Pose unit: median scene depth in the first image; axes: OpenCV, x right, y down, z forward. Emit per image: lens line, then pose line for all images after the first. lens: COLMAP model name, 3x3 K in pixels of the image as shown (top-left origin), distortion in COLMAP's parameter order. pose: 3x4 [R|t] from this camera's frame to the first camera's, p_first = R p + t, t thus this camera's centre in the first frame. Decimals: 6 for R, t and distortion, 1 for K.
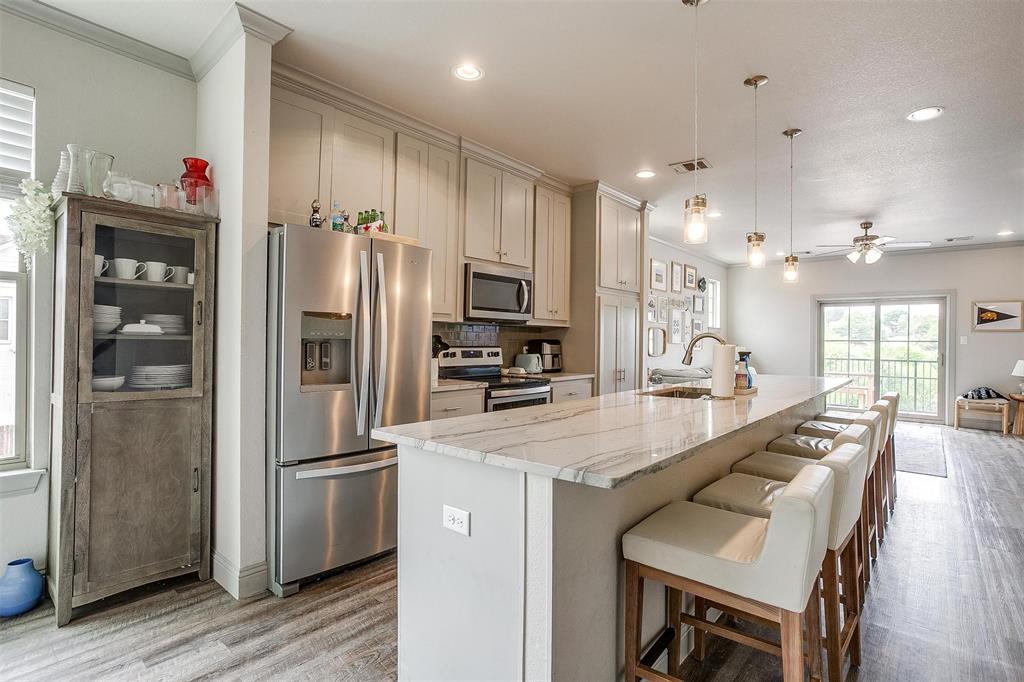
lens RADIAL K [[503.2, 0, 520.2], [0, 503.2, 343.9], [0, 0, 1]] dist [-0.052990, 0.028152]
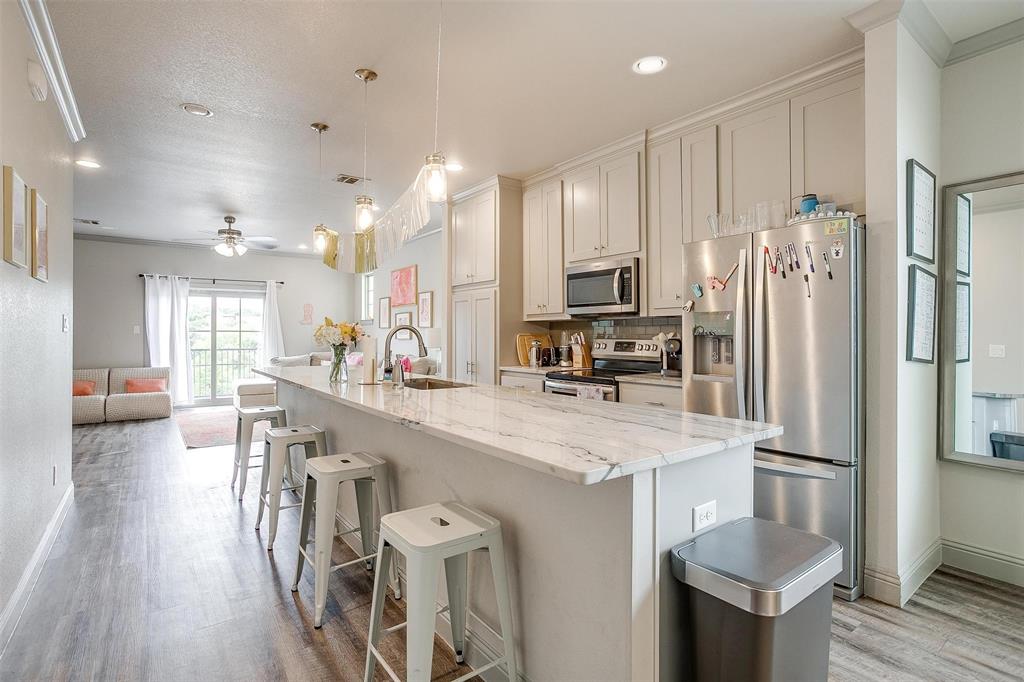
lens RADIAL K [[503.2, 0, 520.2], [0, 503.2, 343.9], [0, 0, 1]] dist [-0.052990, 0.028152]
pose [[-0.215572, 0.010952, -0.976427, 1.101192], [-0.009133, 0.999871, 0.013231, -0.000398], [0.976445, 0.011770, -0.215444, 1.203242]]
